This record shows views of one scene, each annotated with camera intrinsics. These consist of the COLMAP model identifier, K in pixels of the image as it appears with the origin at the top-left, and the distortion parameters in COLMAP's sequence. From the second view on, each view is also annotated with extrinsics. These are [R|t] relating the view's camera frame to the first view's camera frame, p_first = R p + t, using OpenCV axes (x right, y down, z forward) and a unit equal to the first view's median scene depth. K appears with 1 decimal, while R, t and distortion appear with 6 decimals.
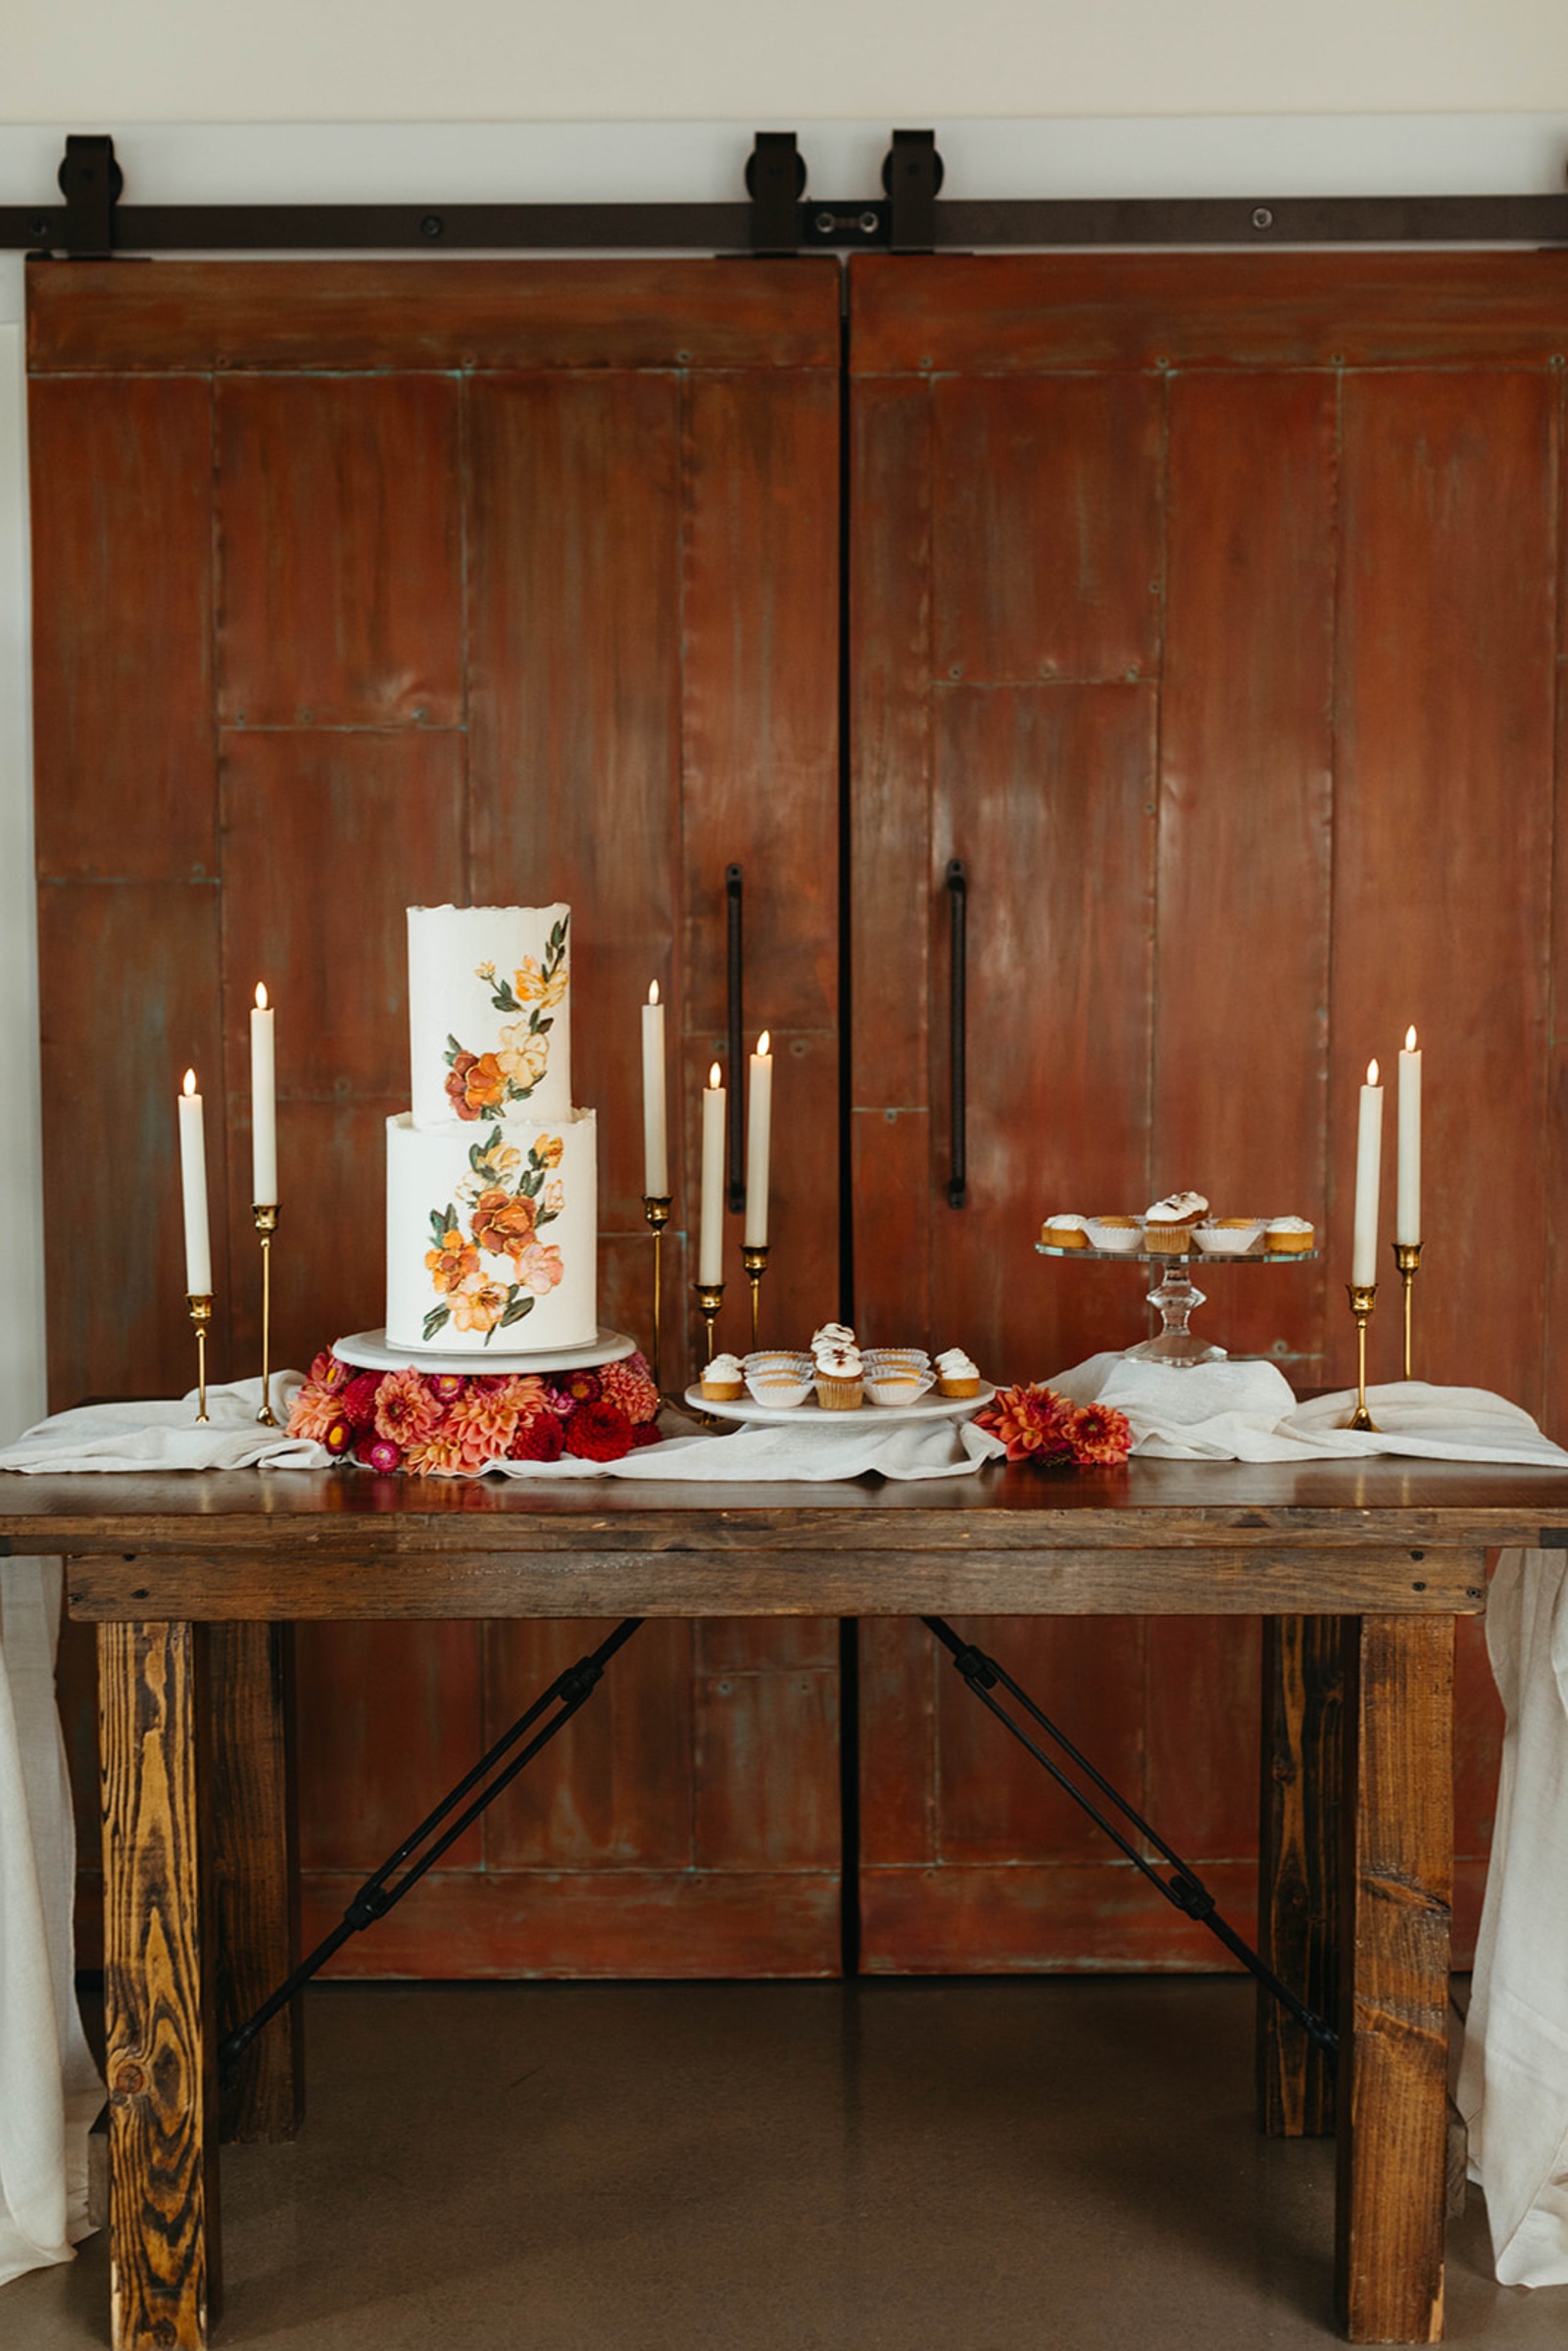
lens RADIAL K [[2229.8, 0, 796.9], [0, 2229.8, 1181.6], [0, 0, 1]] dist [0.010561, -0.005885]
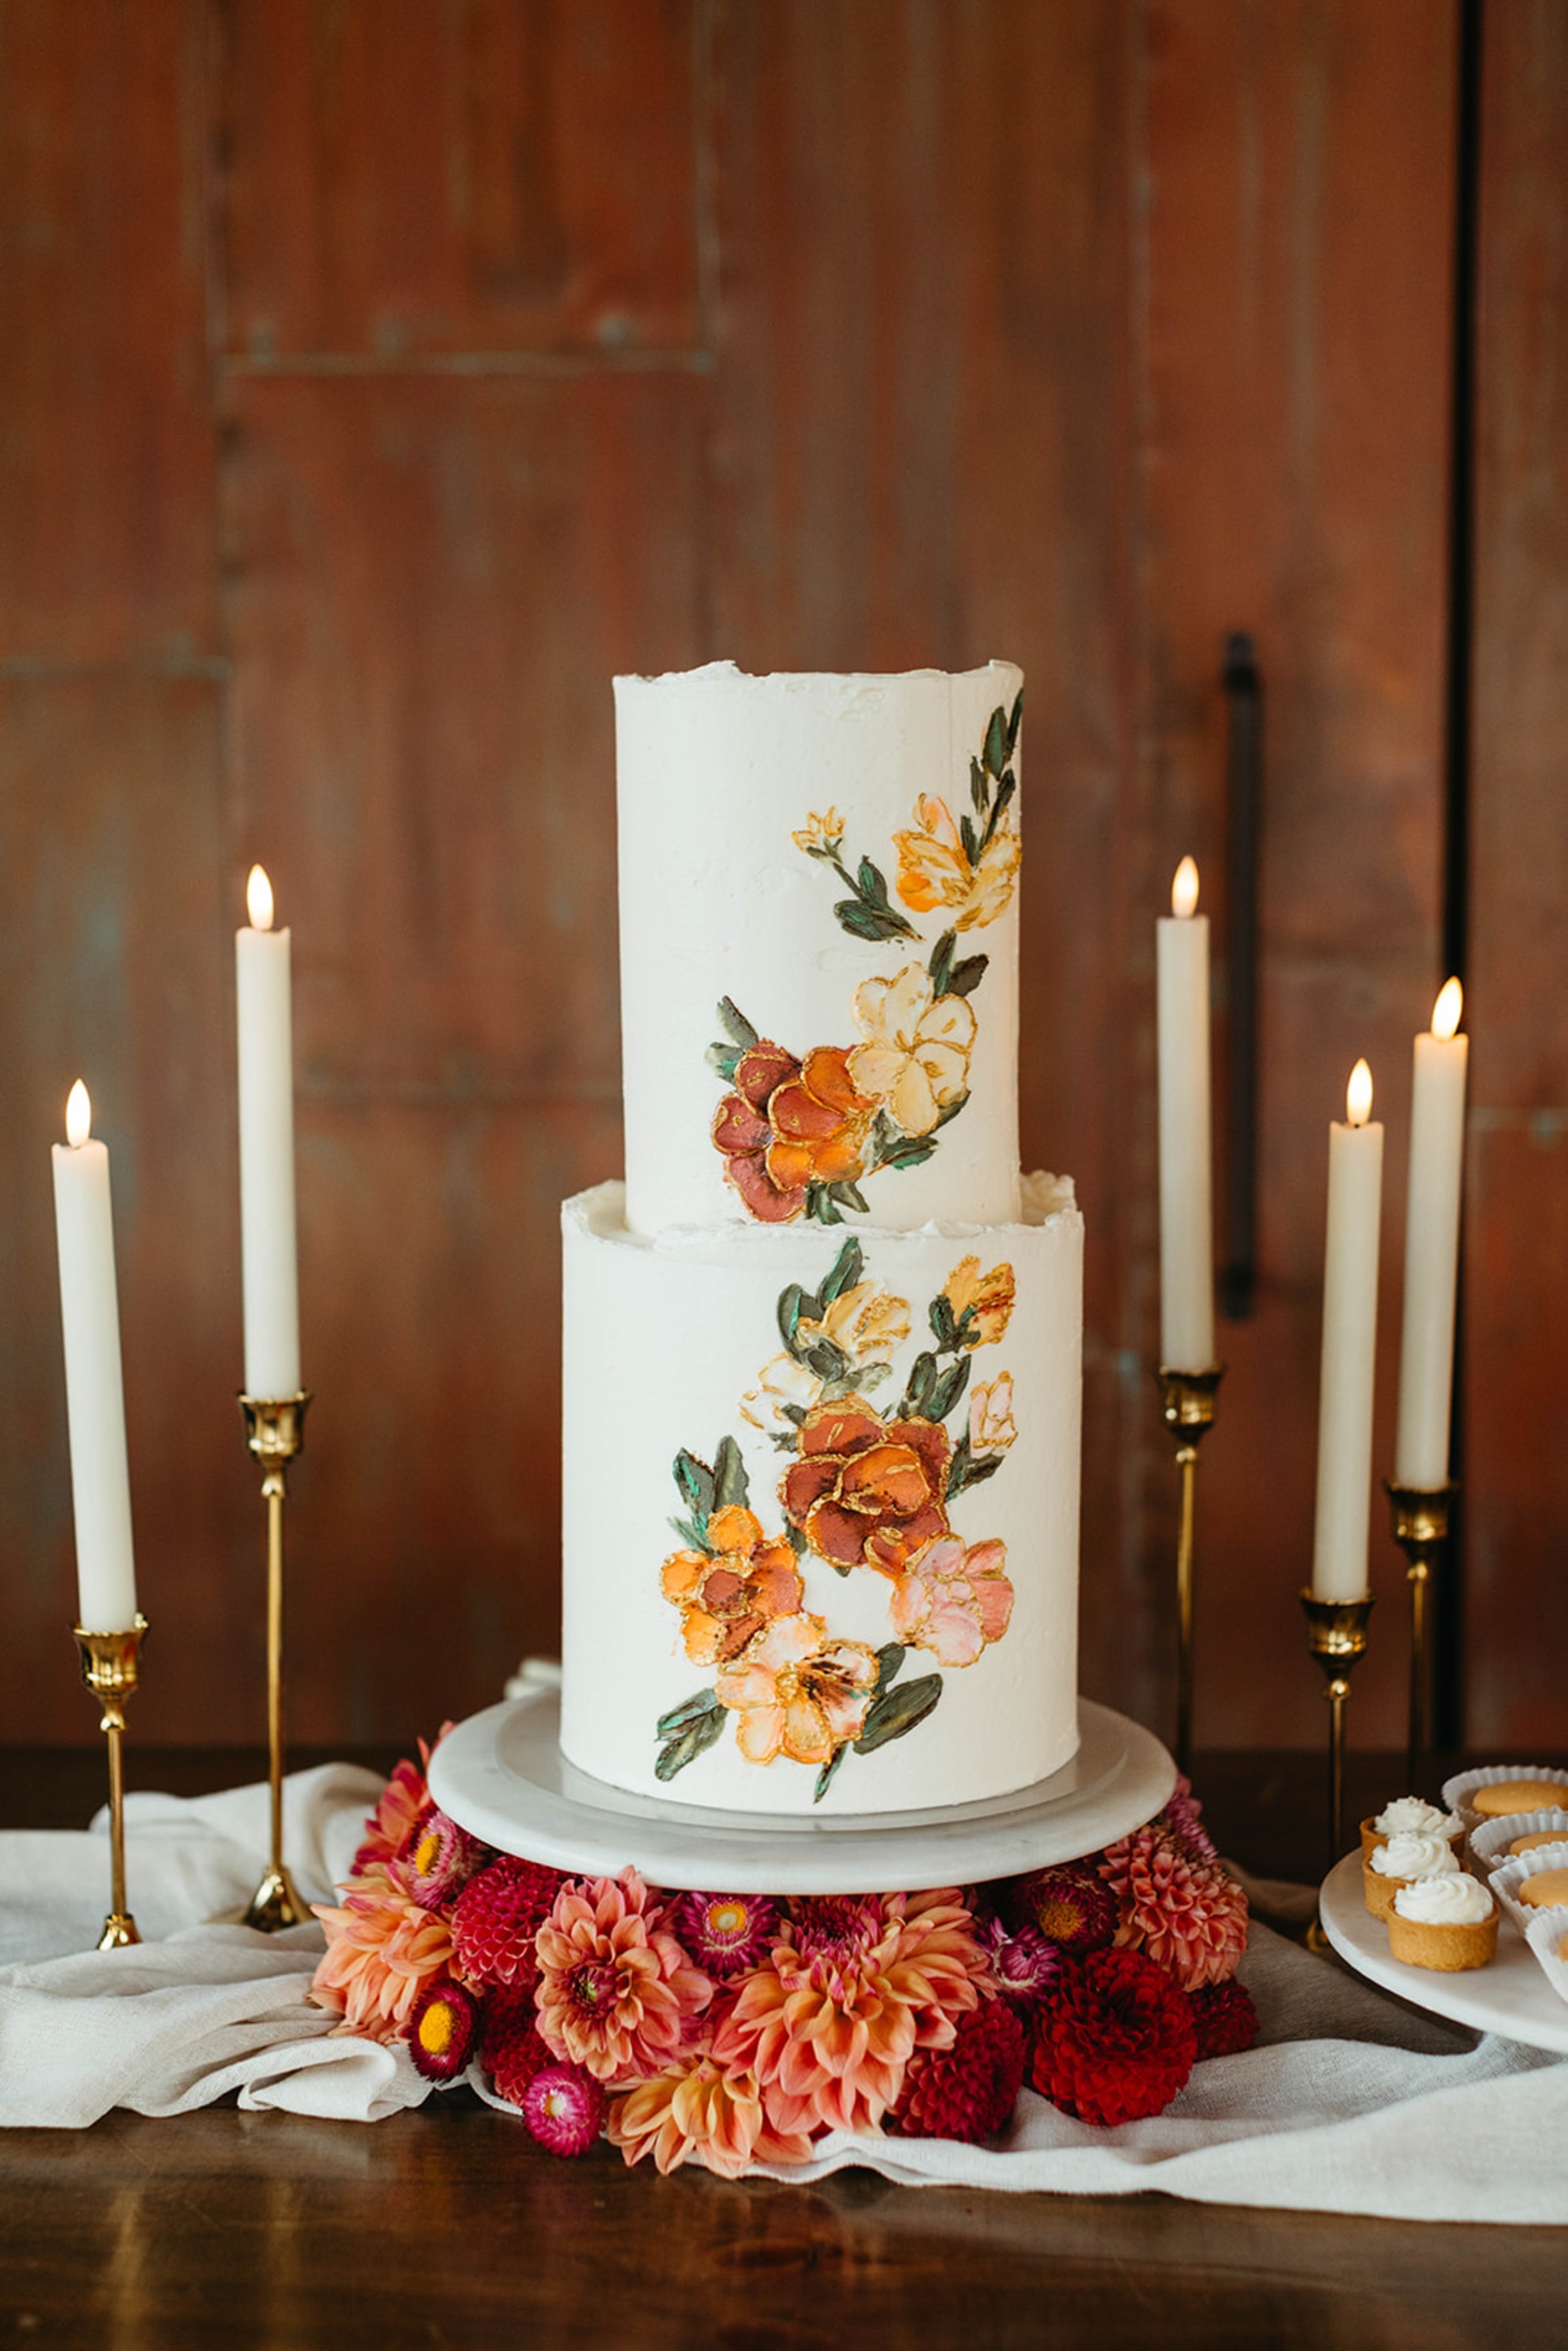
lens RADIAL K [[2213.6, 0, 864.3], [0, 2213.6, 1113.4], [0, 0, 1]] dist [0.010889, 0.004045]
pose [[0.999454, 0.002260, -0.032958, -0.118955], [-0.001606, 0.999802, 0.019843, -0.053795], [0.032997, -0.019779, 0.999260, 0.616748]]
